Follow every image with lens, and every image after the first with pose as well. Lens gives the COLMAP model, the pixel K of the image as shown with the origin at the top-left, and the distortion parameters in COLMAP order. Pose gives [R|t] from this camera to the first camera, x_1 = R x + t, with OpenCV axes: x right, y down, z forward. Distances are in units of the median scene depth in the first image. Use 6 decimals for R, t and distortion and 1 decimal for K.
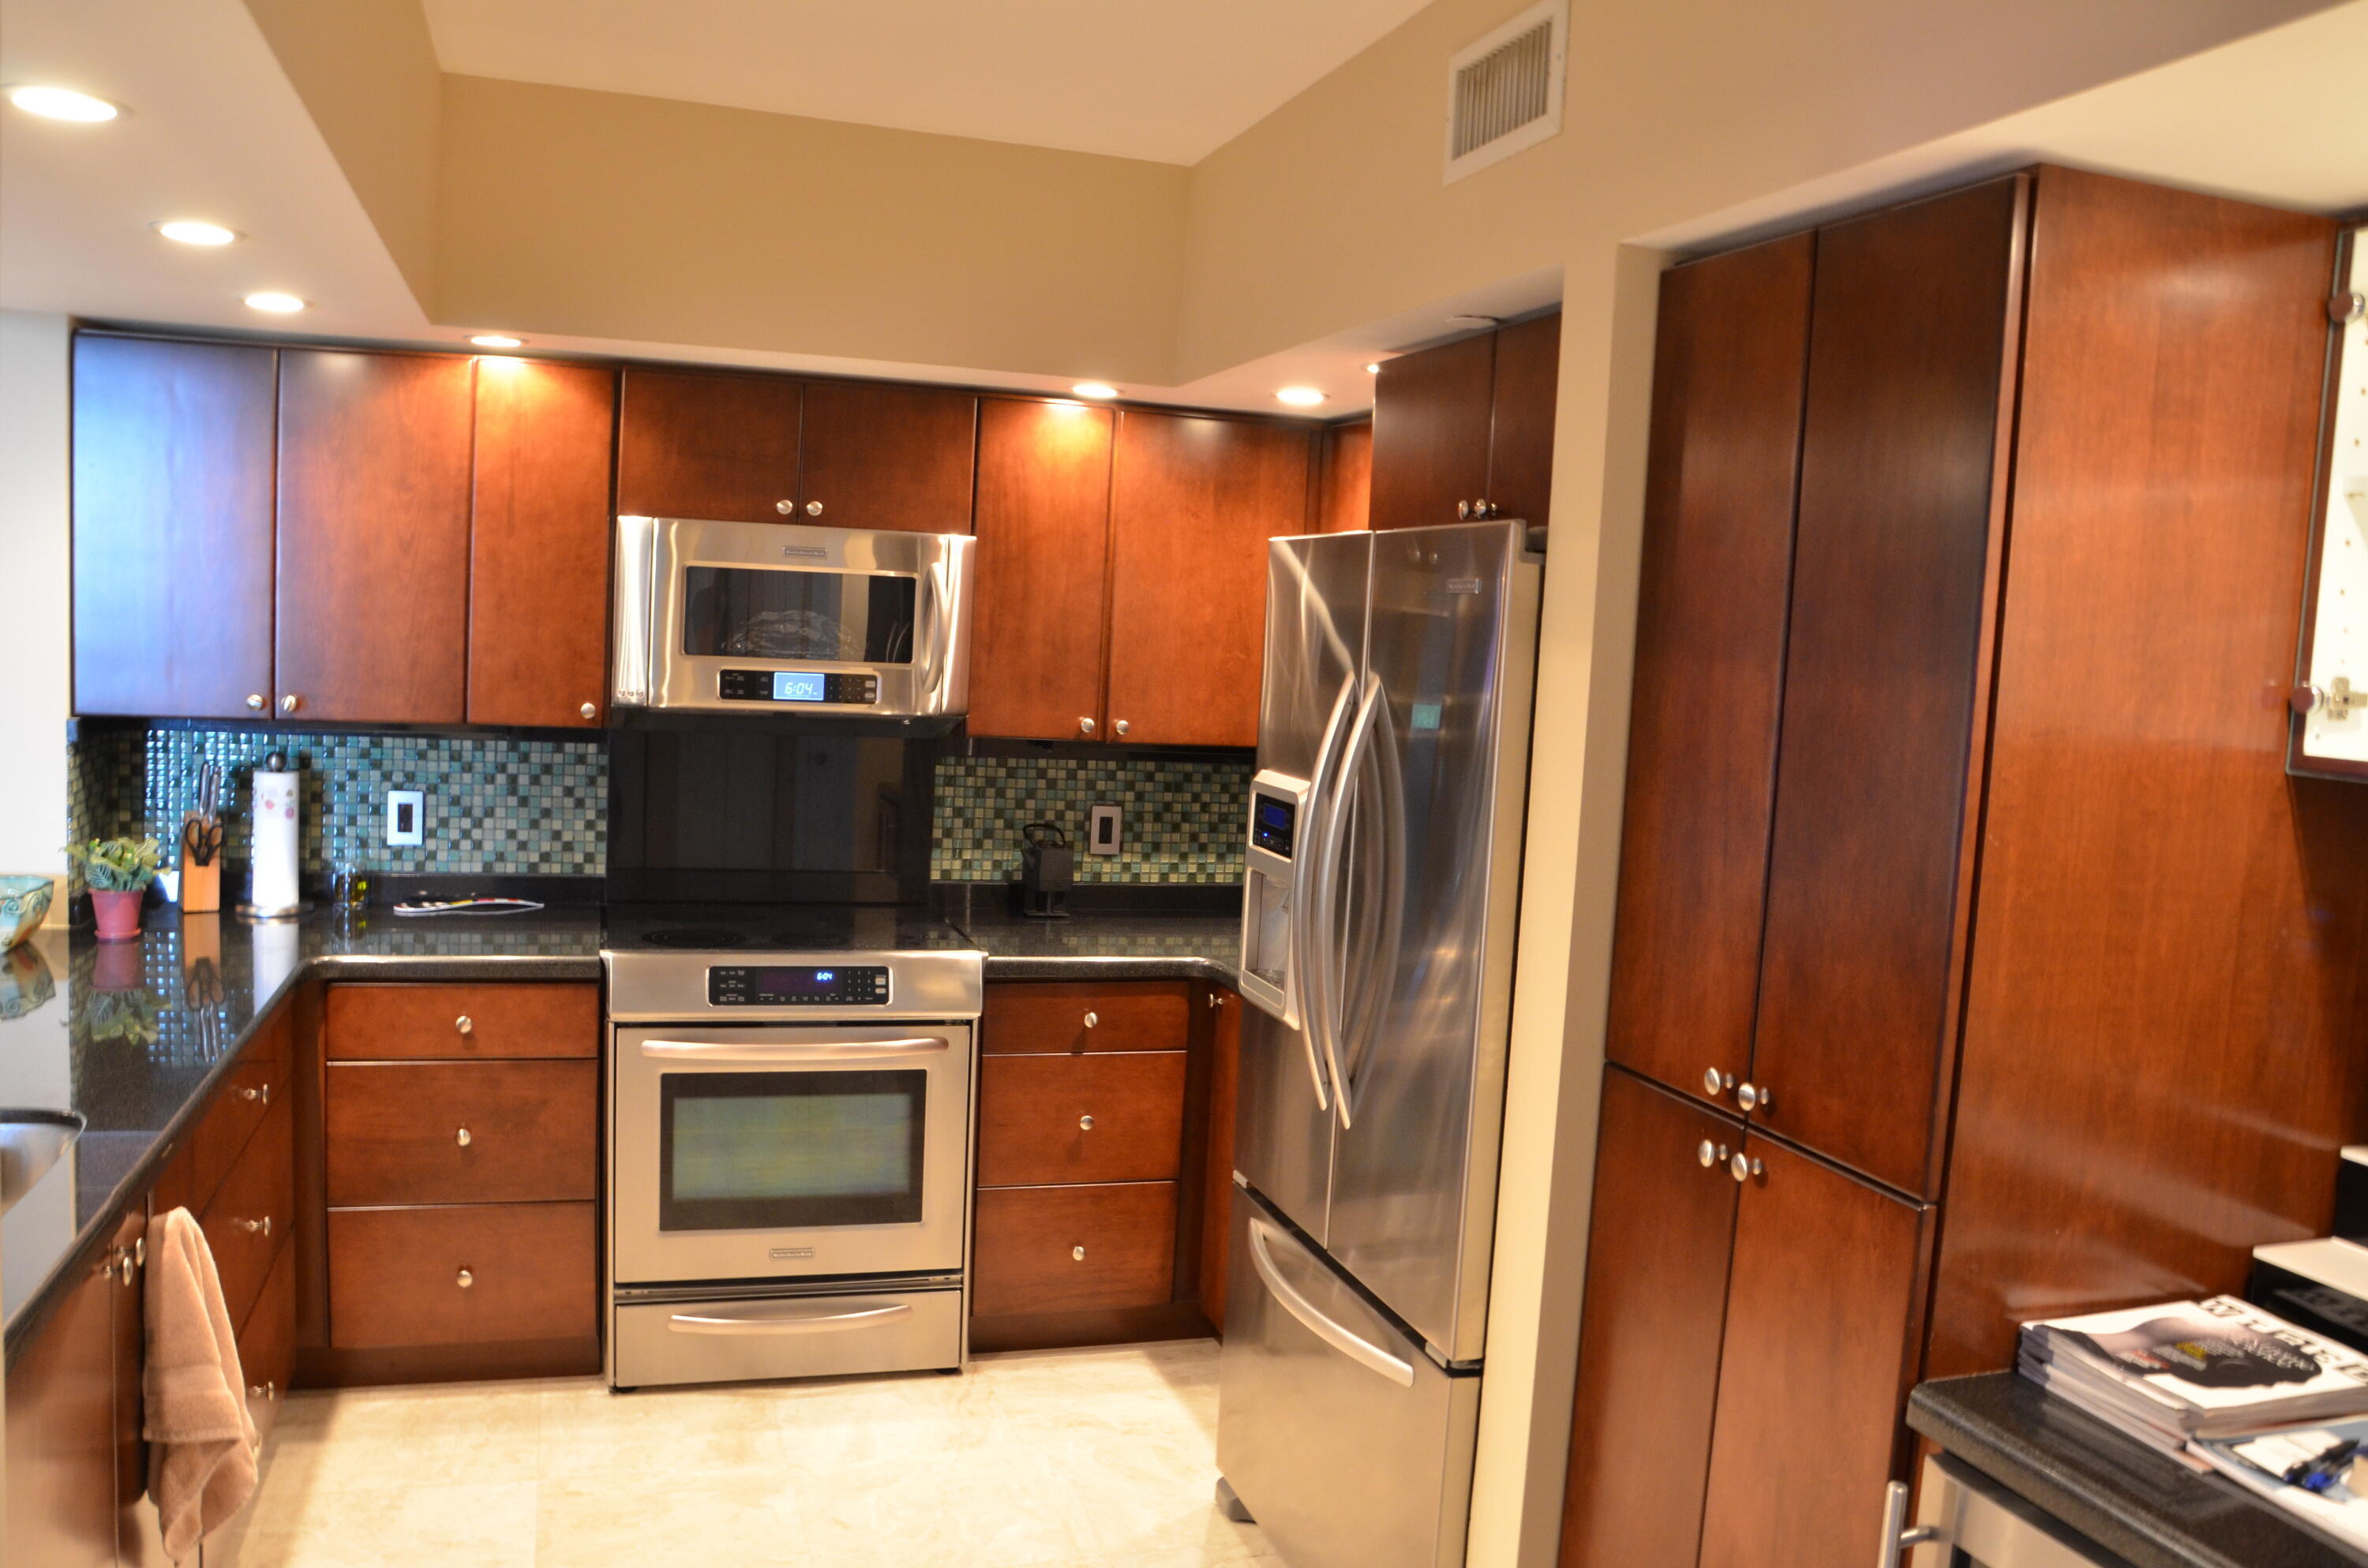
lens RADIAL K [[1907.0, 0, 1176.9], [0, 1907.0, 783.9], [0, 0, 1]] dist [-0.103545, 0.051396]
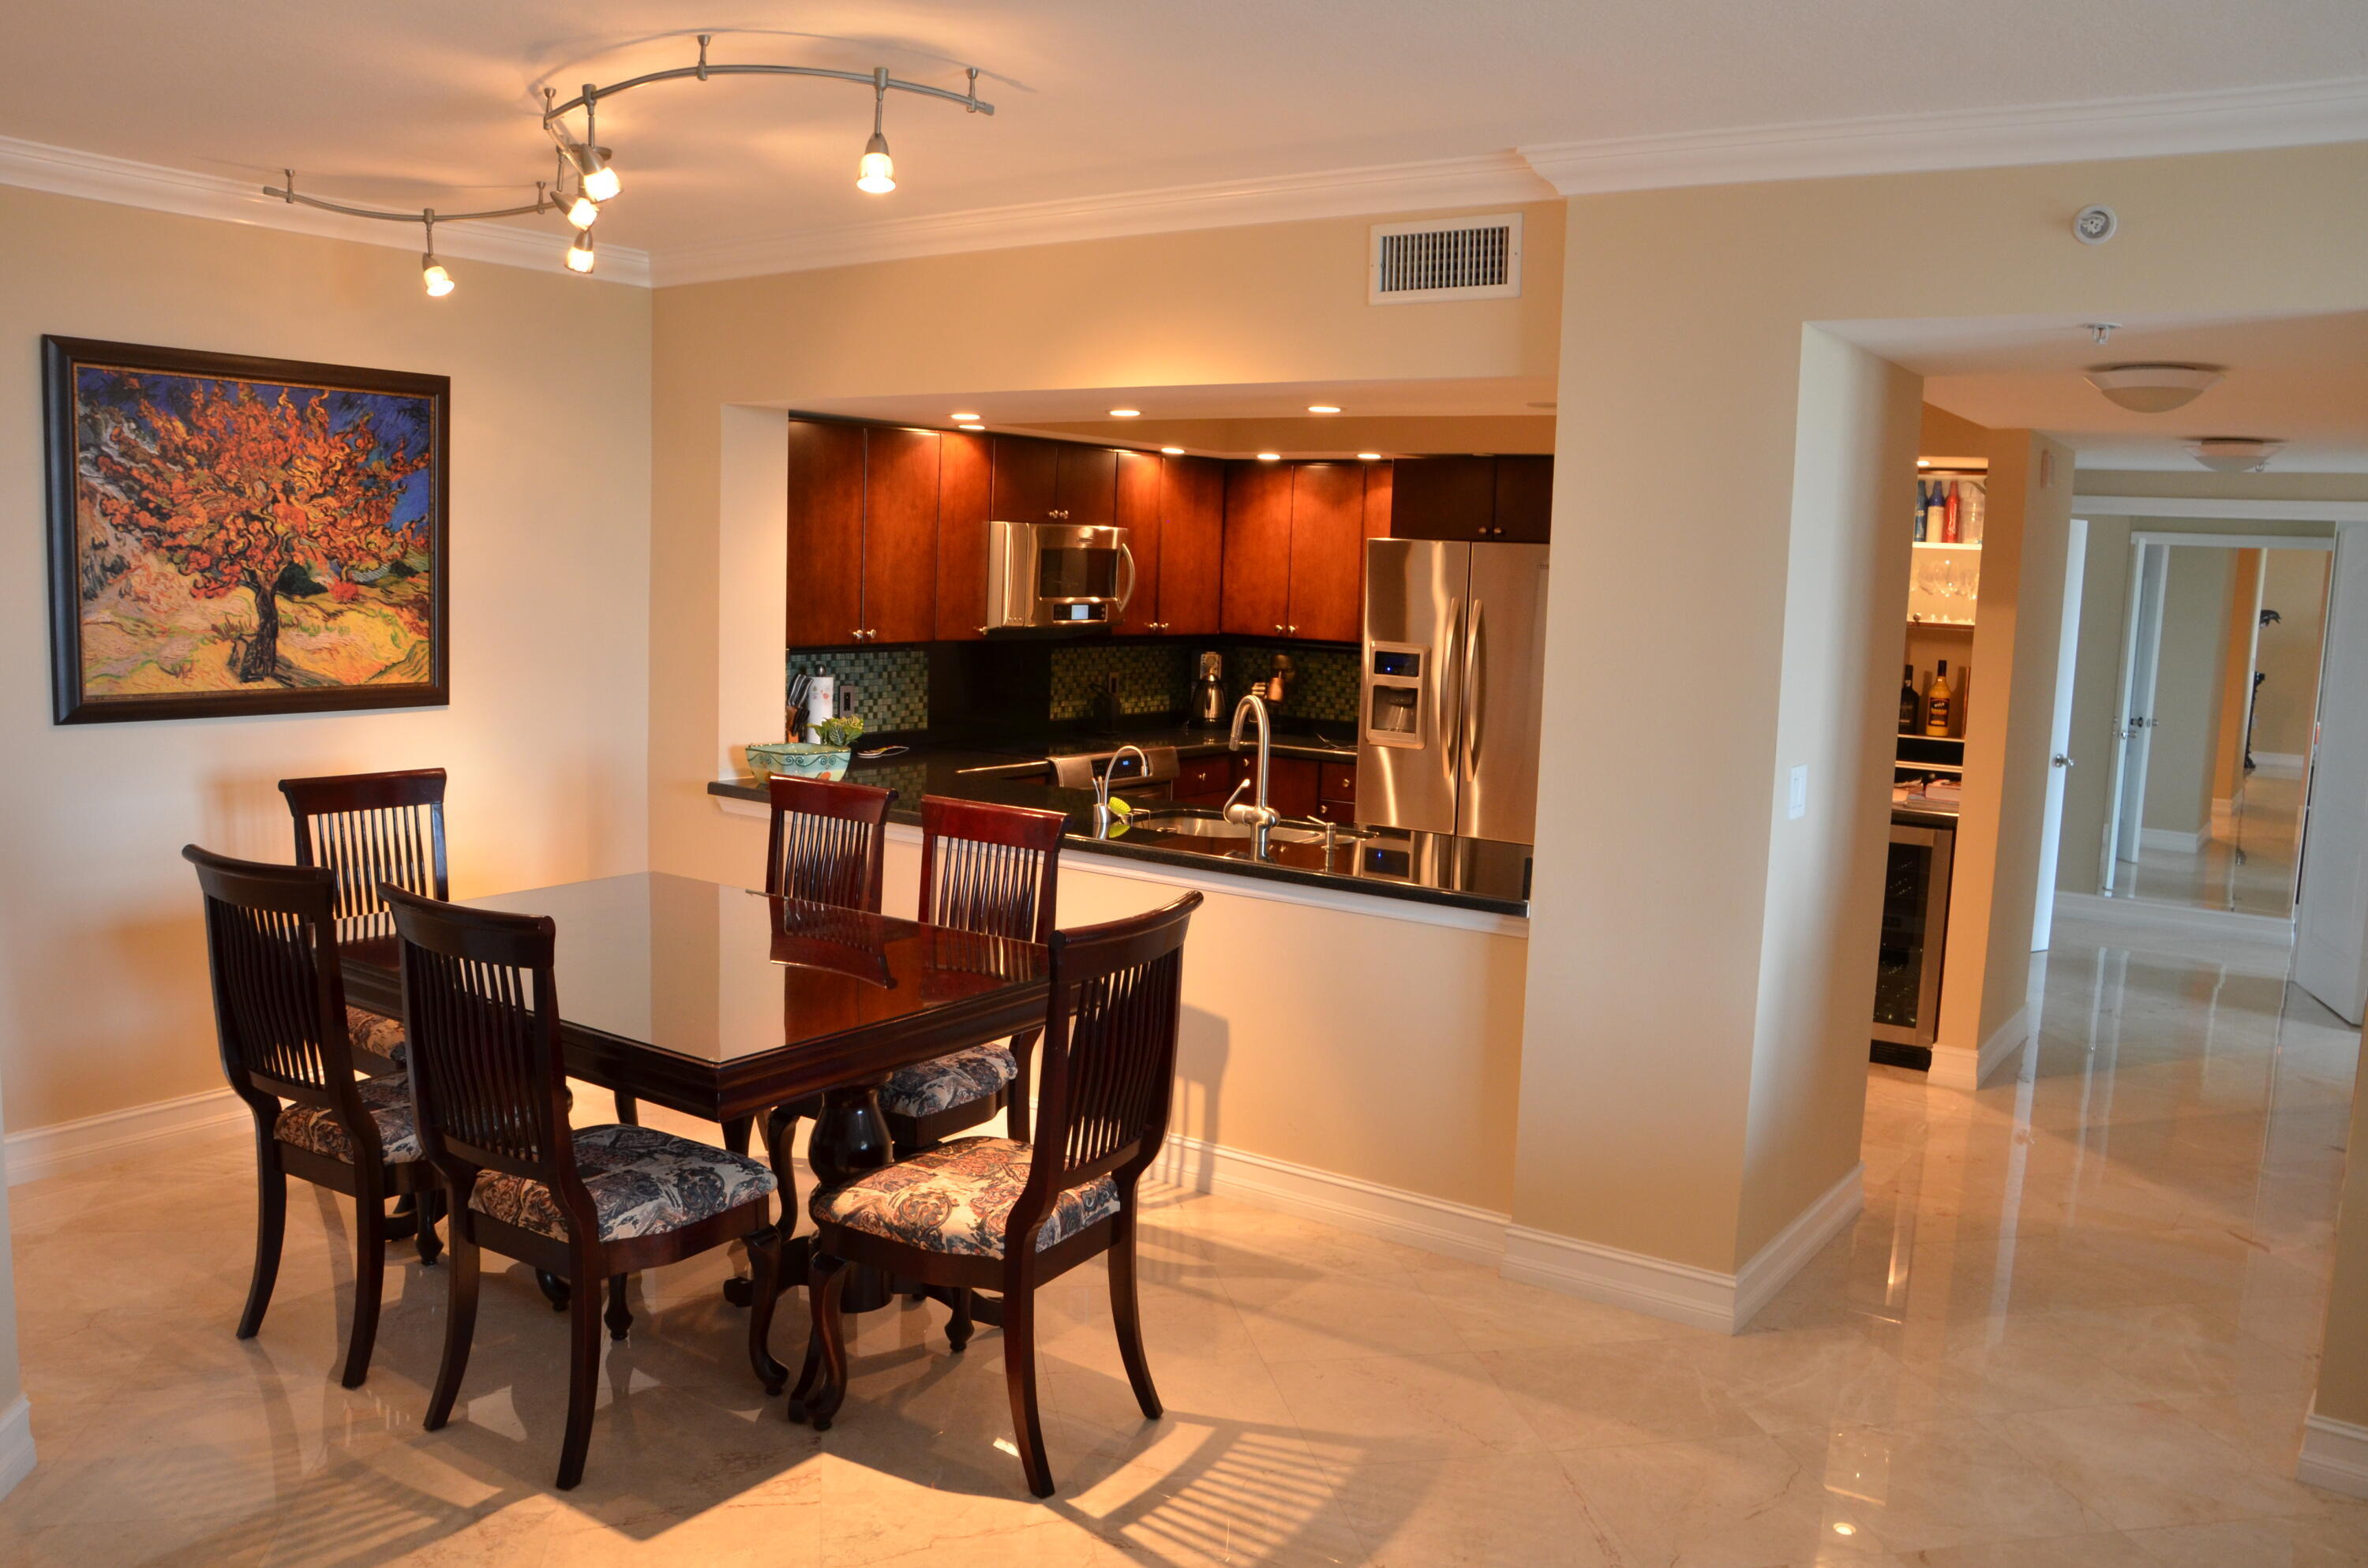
lens RADIAL K [[1907.0, 0, 1205.2], [0, 1907.0, 796.8], [0, 0, 1]] dist [-0.103545, 0.051396]
pose [[0.784896, -0.099616, 0.611567, -1.262850], [0.057521, 0.994444, 0.088159, -0.029342], [-0.616952, -0.034018, 0.786265, -0.548227]]
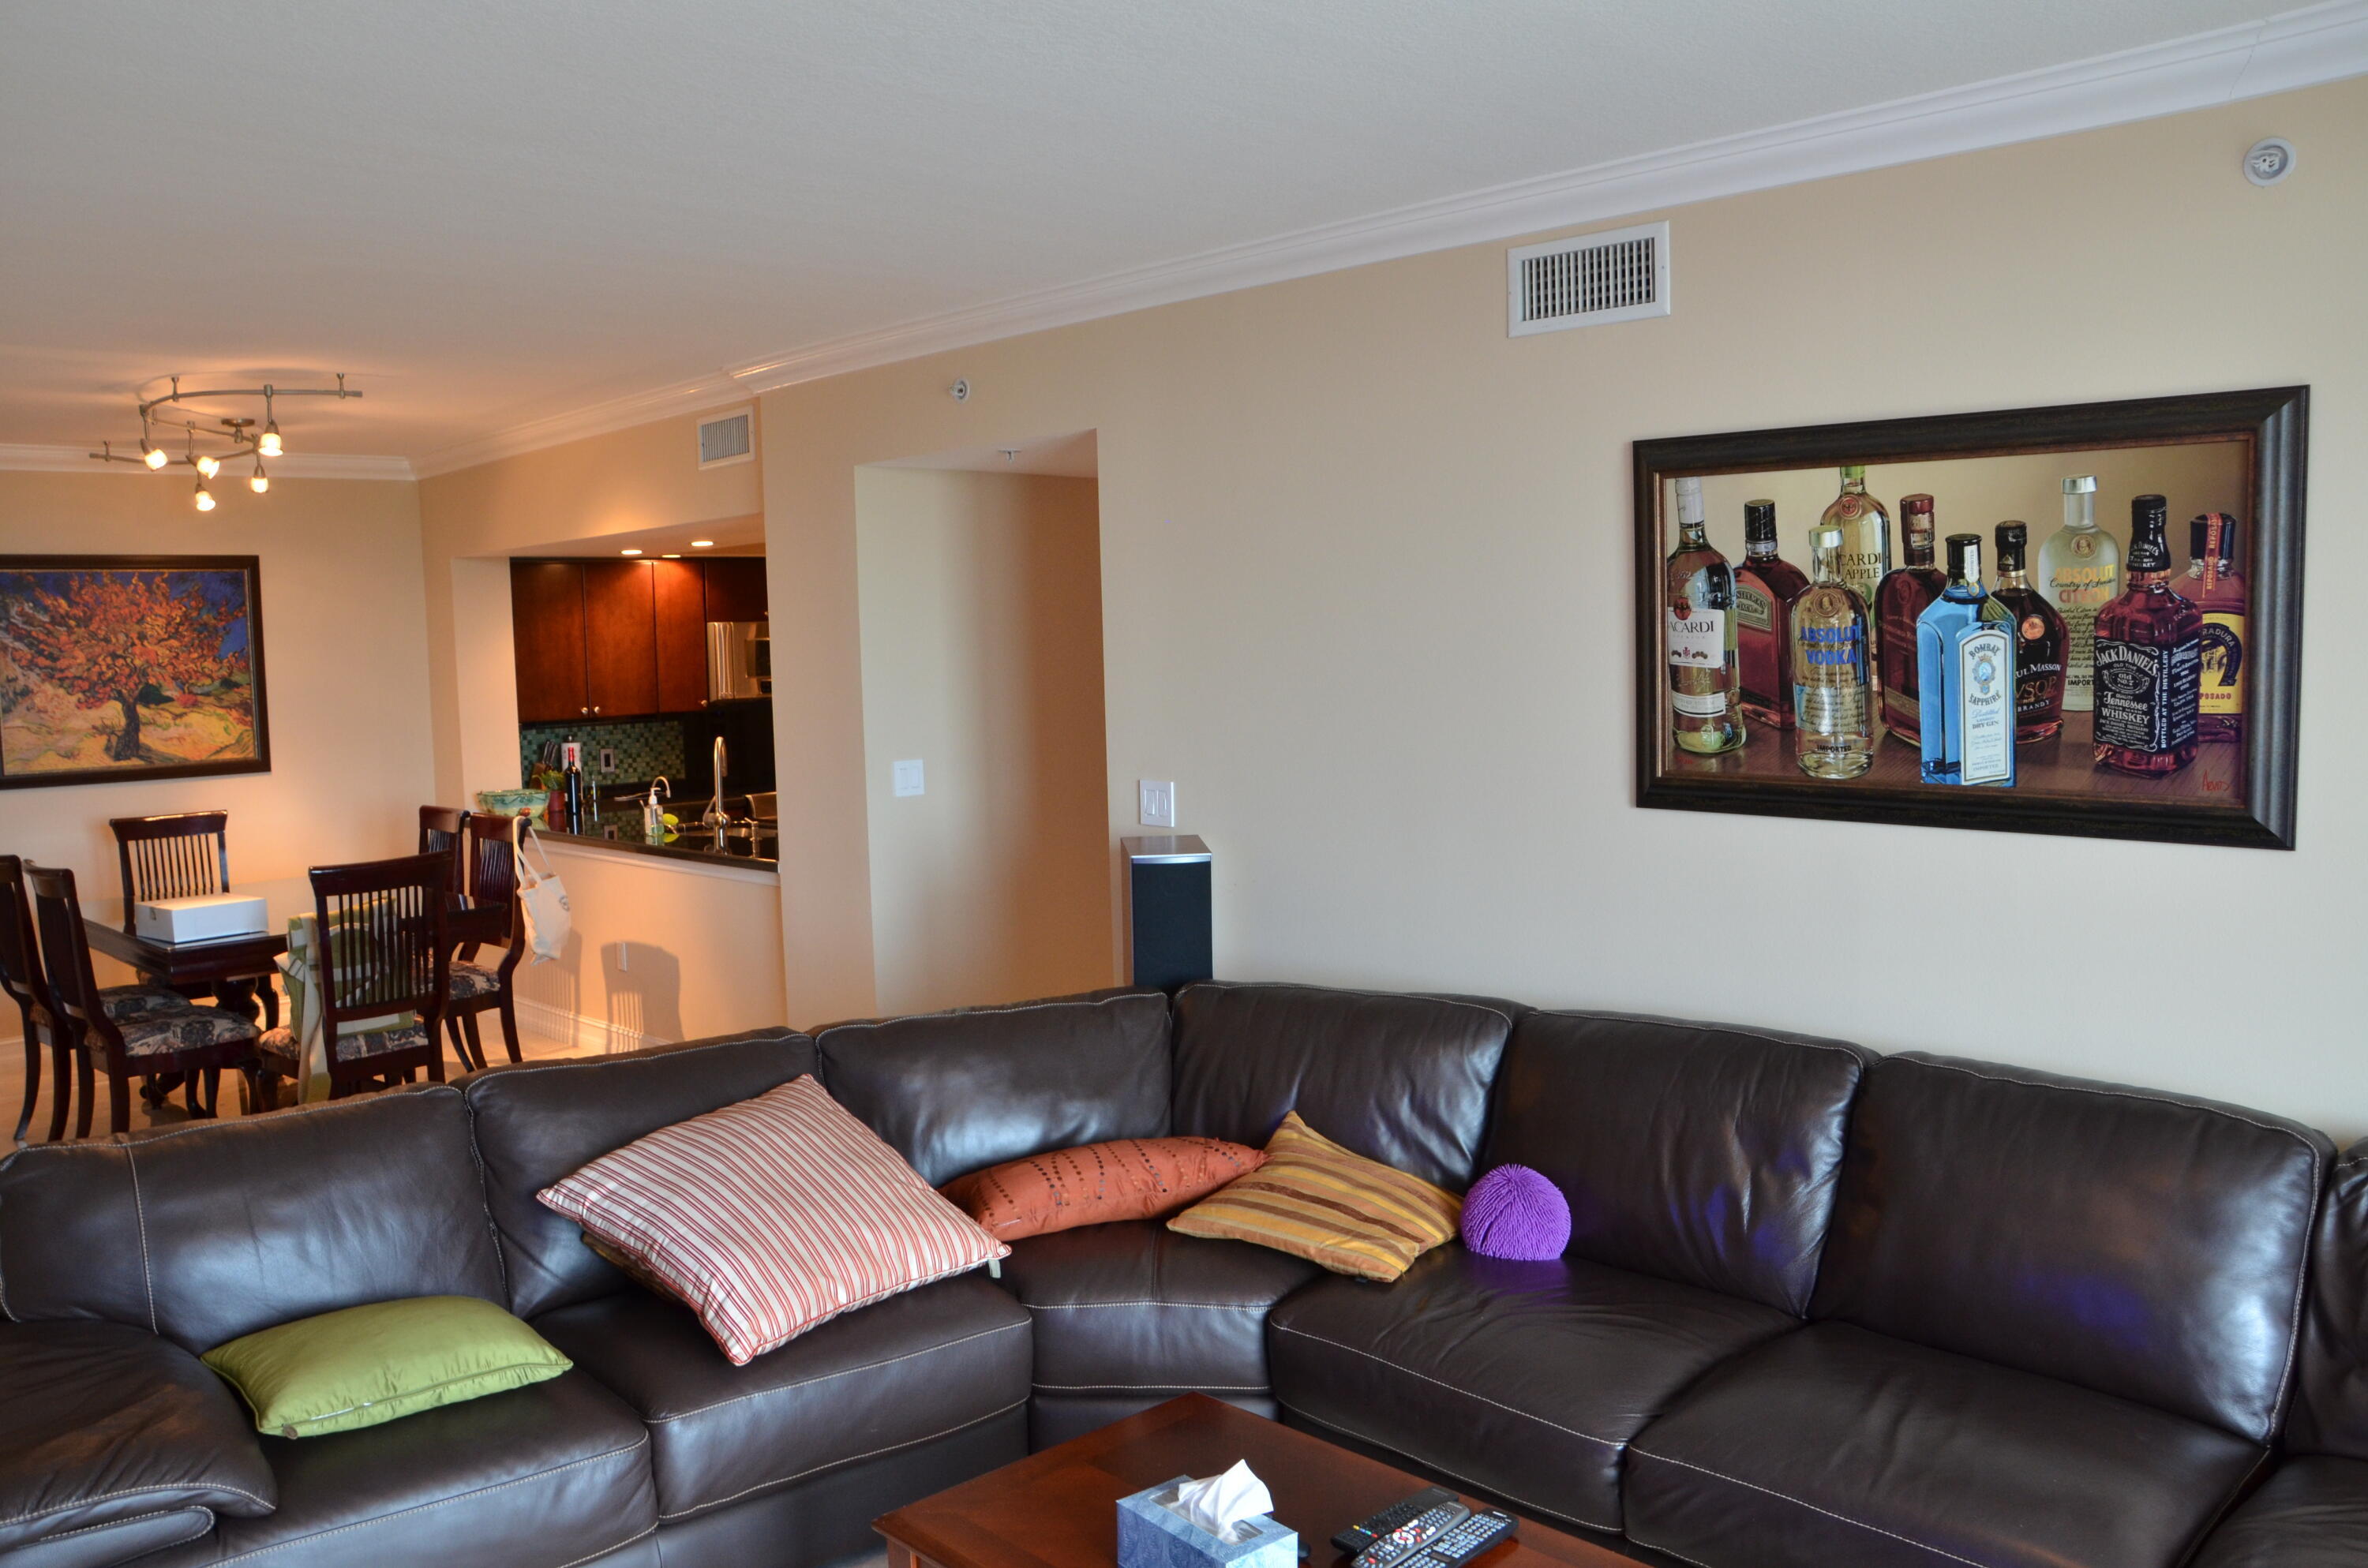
lens RADIAL K [[1907.0, 0, 1166.8], [0, 1907.0, 791.1], [0, 0, 1]] dist [-0.103545, 0.051396]
pose [[0.888952, -0.112528, 0.443961, -0.873783], [0.111207, 0.993371, 0.029111, 0.067356], [-0.444294, 0.023493, 0.895573, -1.429423]]
